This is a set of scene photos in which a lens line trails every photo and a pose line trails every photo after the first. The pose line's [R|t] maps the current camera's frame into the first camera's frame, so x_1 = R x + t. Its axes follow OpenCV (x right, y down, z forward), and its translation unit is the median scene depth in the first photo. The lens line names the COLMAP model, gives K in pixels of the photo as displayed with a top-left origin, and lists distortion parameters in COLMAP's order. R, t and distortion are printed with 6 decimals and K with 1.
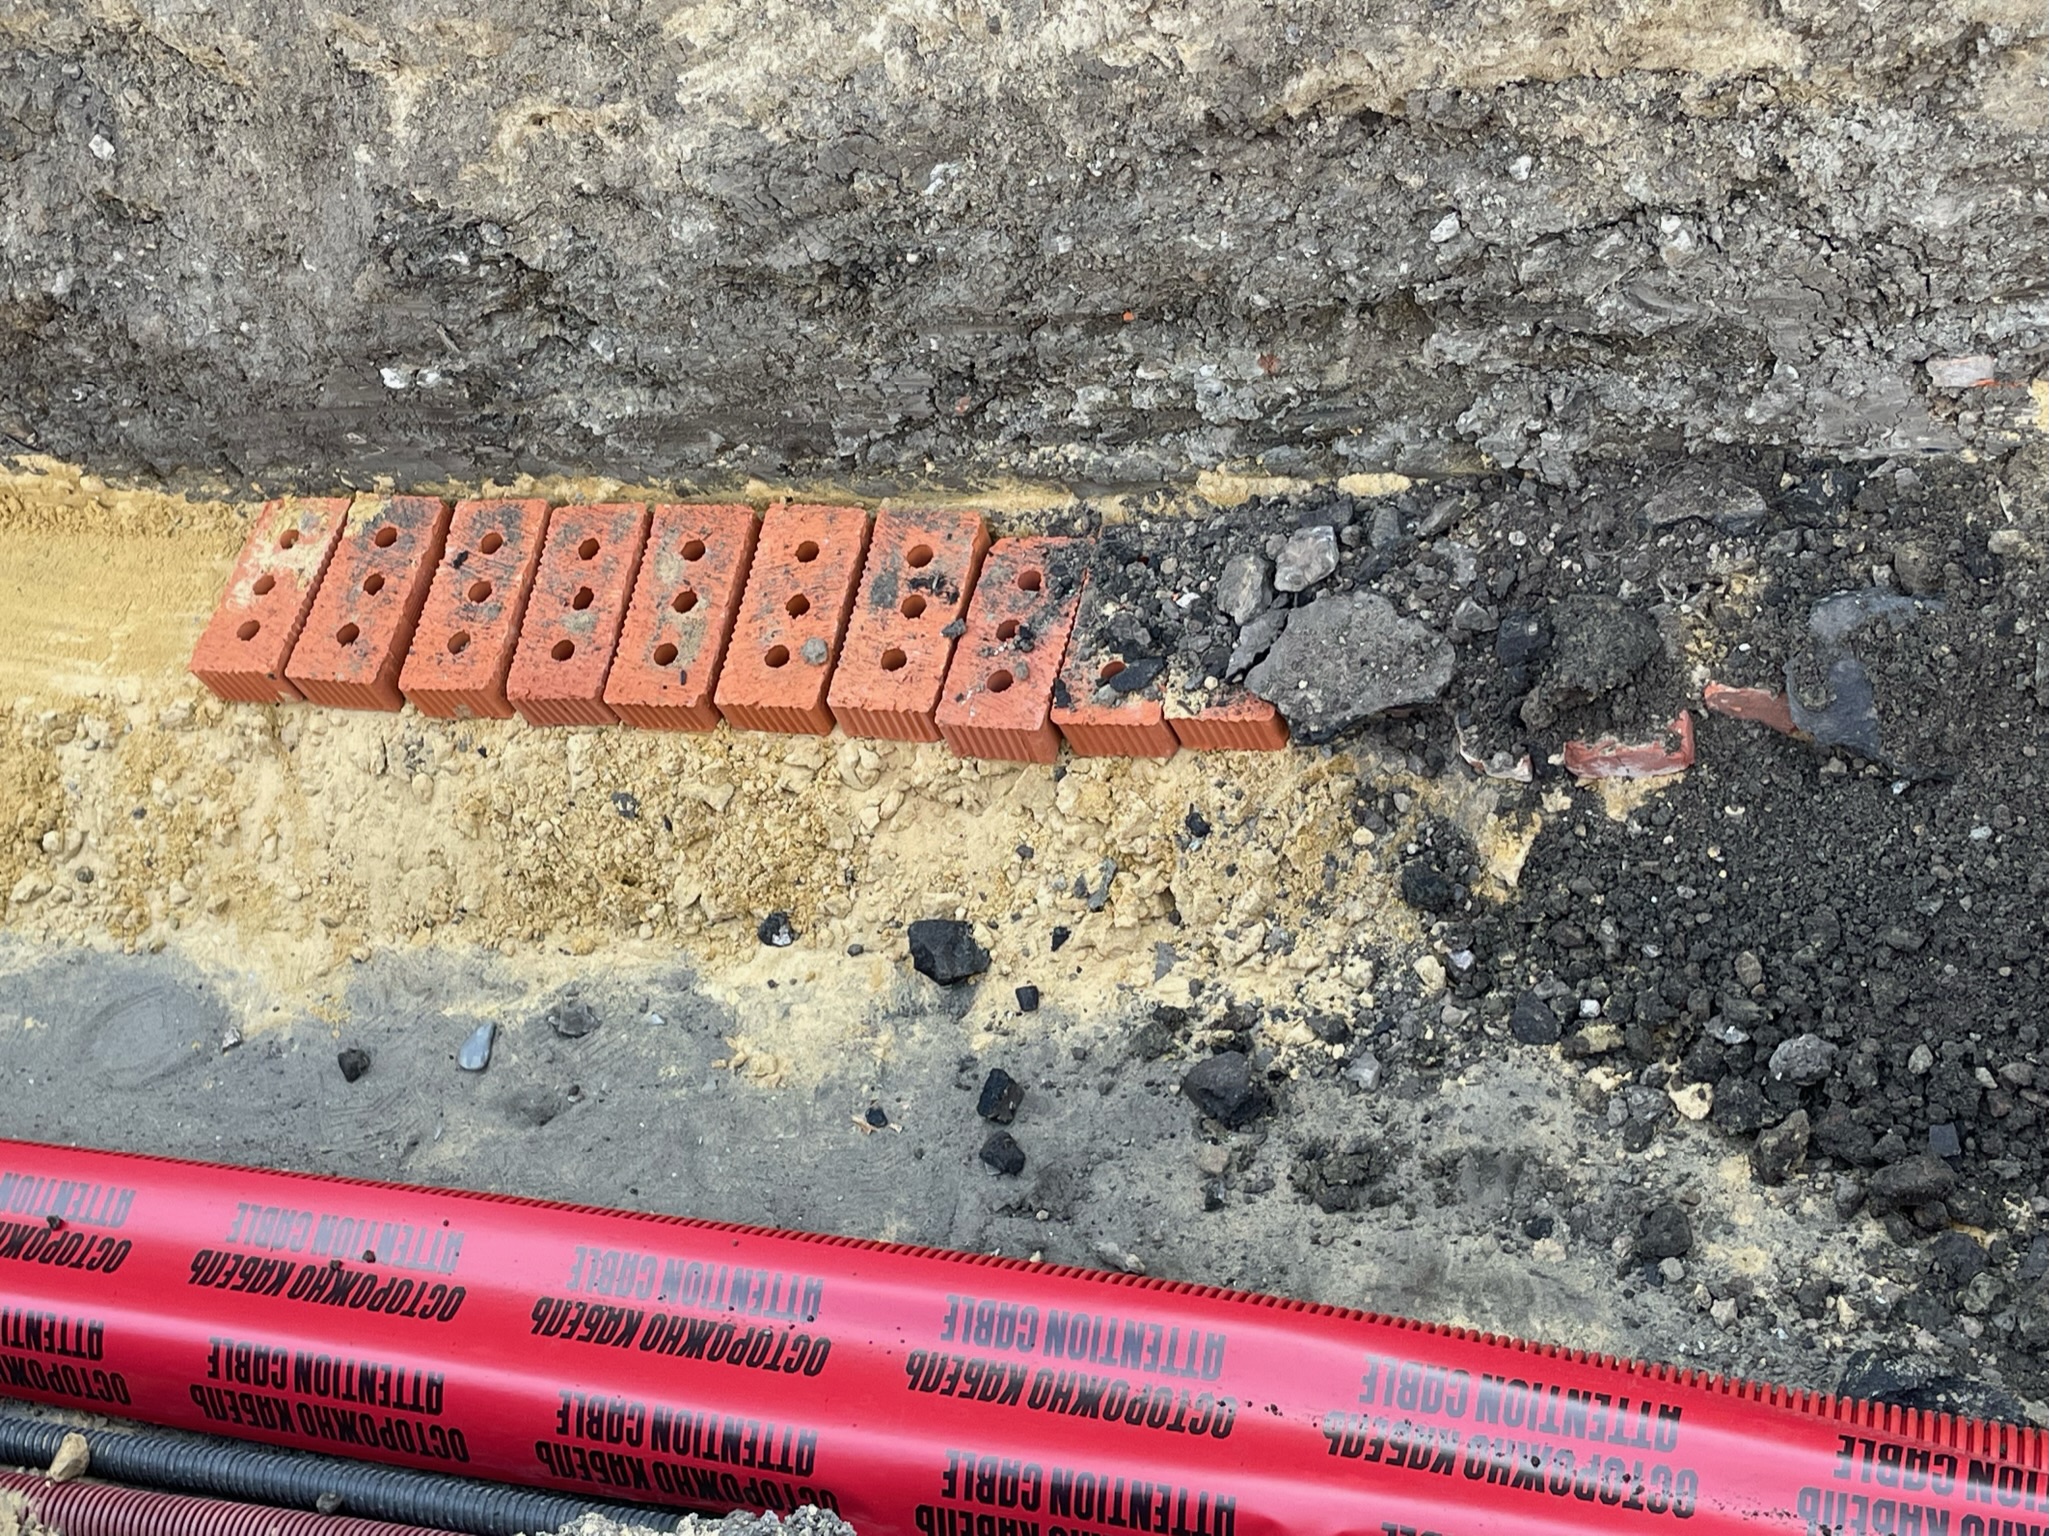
lens RADIAL K [[2890.6, 0, 1024.5], [0, 2890.6, 768.0], [0, 0, 1]] dist [0.113254, -0.189470]
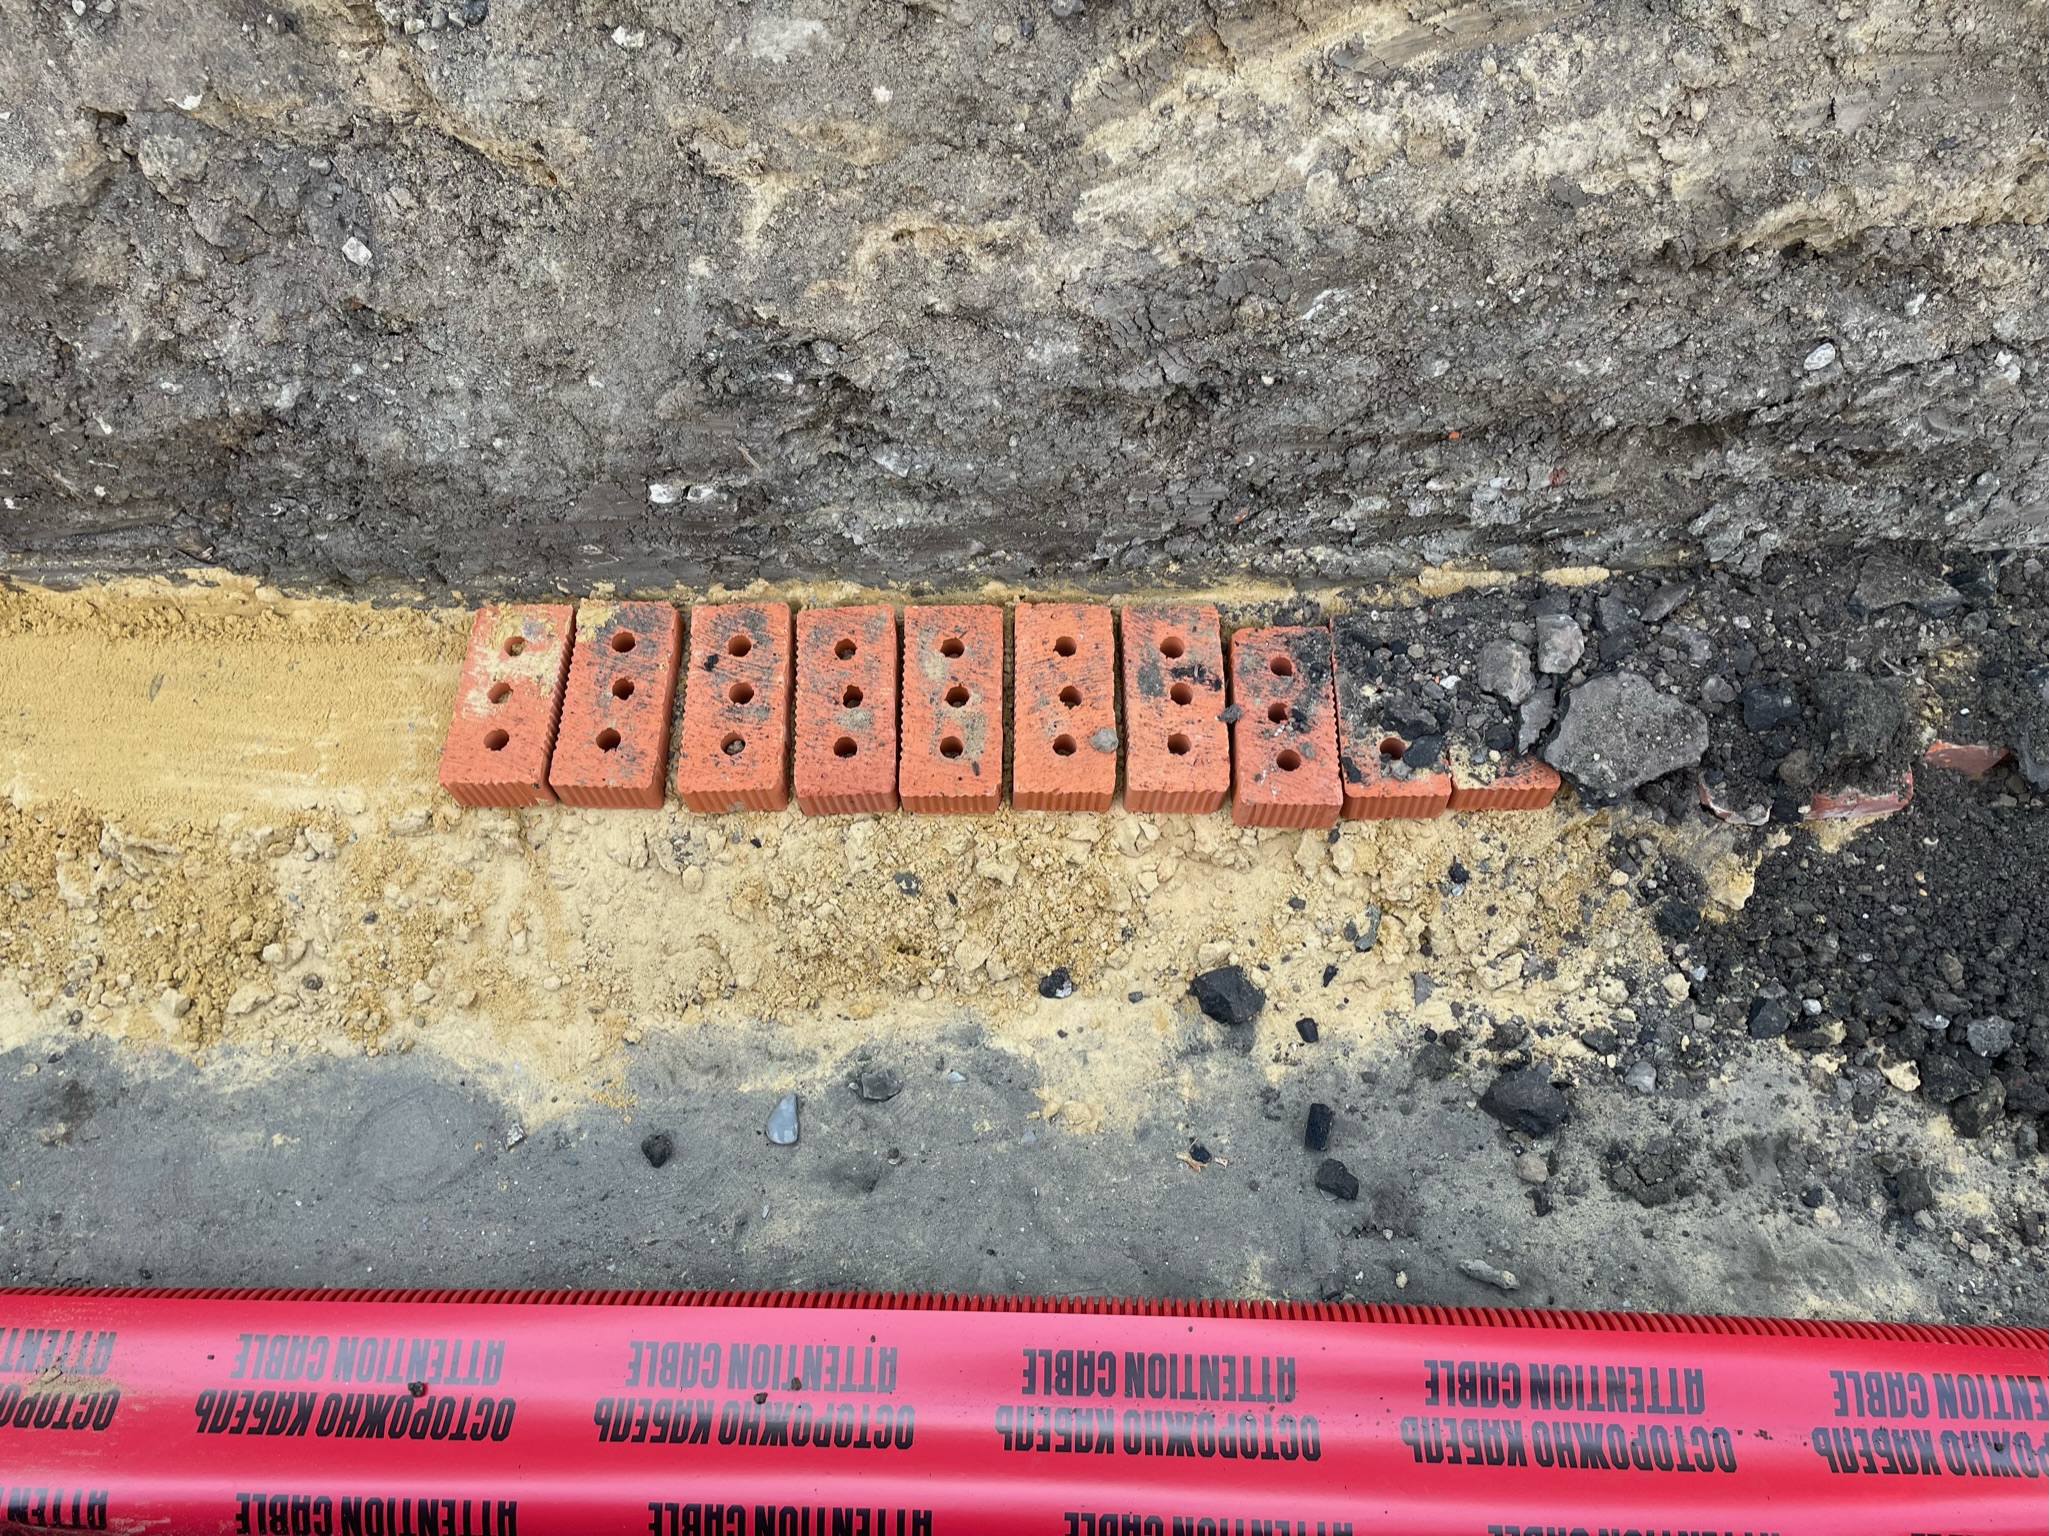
lens RADIAL K [[1540.7, 0, 1015.7], [0, 1540.7, 754.8], [0, 0, 1]] dist [0.089528, -0.111582]
pose [[0.937684, -0.071125, 0.340132, -0.307960], [0.048546, 0.996042, 0.074451, -0.080859], [-0.344081, -0.053299, 0.937426, 0.461648]]
